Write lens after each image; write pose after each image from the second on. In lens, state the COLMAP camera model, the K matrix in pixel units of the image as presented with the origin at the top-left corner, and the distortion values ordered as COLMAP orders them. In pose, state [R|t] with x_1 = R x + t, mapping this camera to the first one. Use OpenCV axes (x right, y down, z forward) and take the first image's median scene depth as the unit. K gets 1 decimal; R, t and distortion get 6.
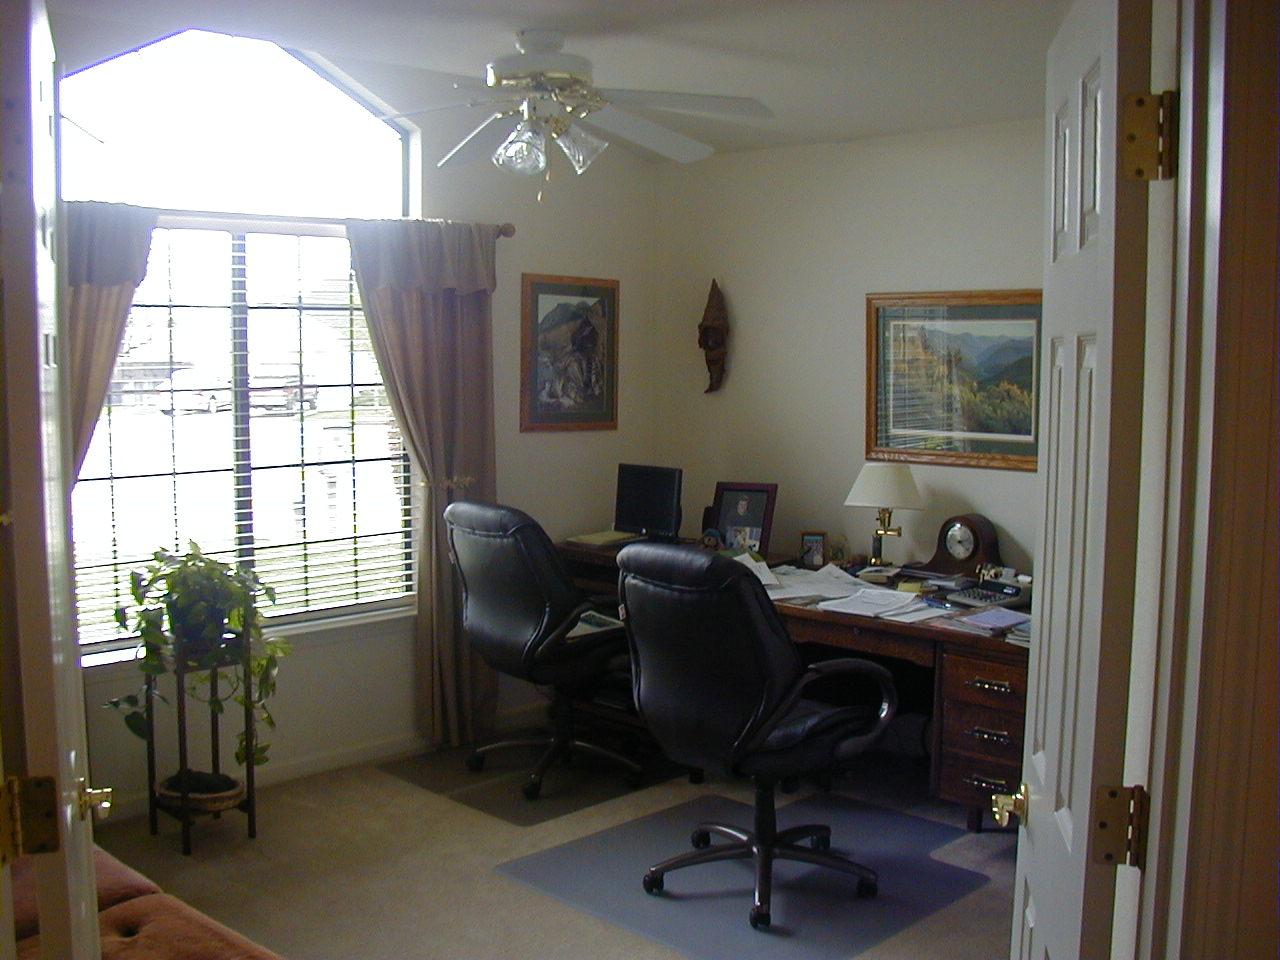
lens RADIAL K [[1332.0, 0, 640.0], [0, 1332.0, 478.6], [0, 0, 1]] dist [-0.166003, 0.000000]
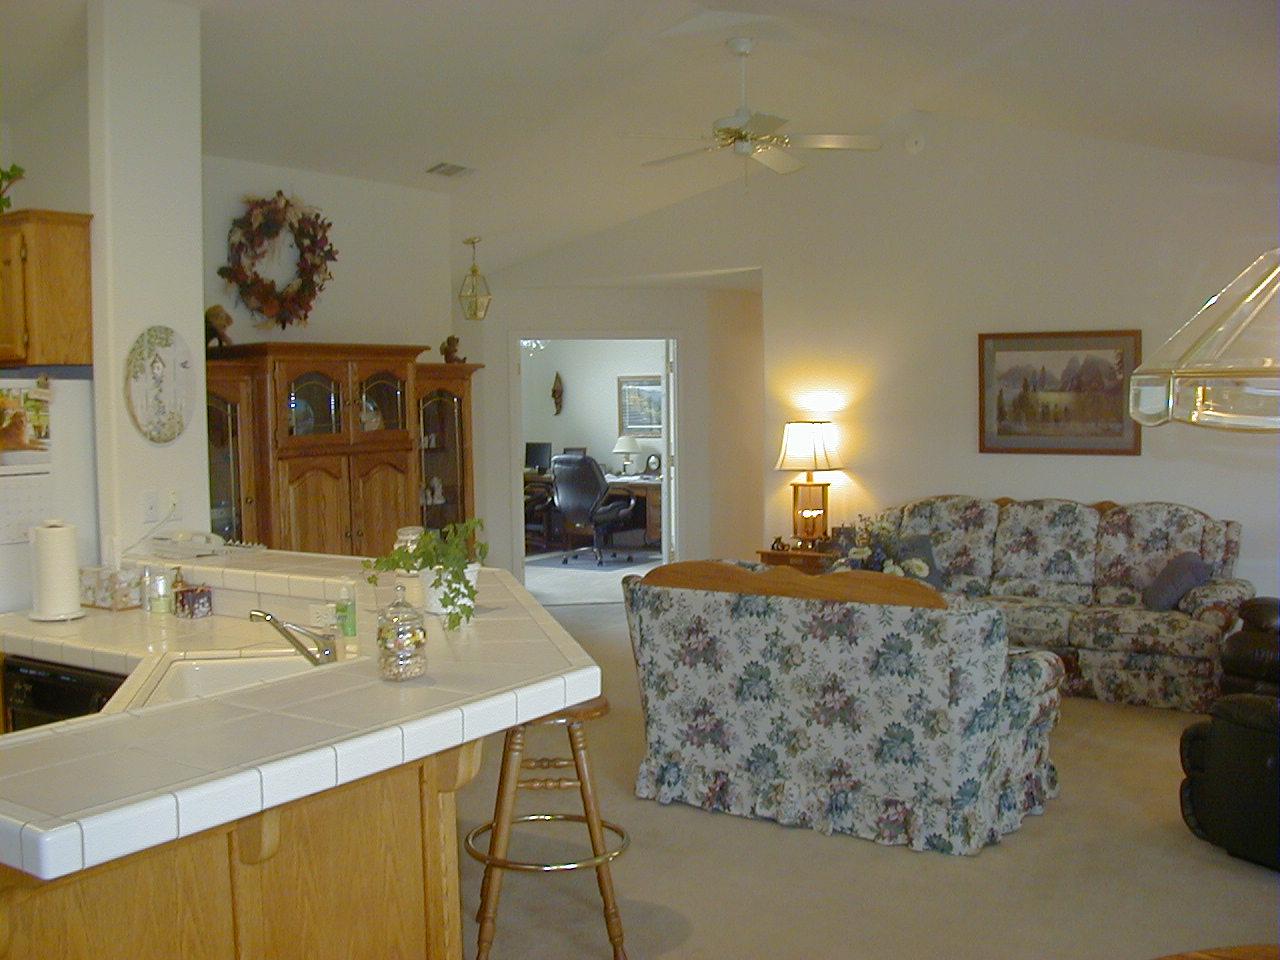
lens RADIAL K [[1332.0, 0, 640.1], [0, 1332.0, 481.5], [0, 0, 1]] dist [-0.166003, 0.000000]
pose [[0.976566, -0.025650, 0.213685, -0.378954], [0.035598, 0.998448, -0.042837, 0.198064], [-0.212254, 0.049440, 0.975963, -1.696636]]
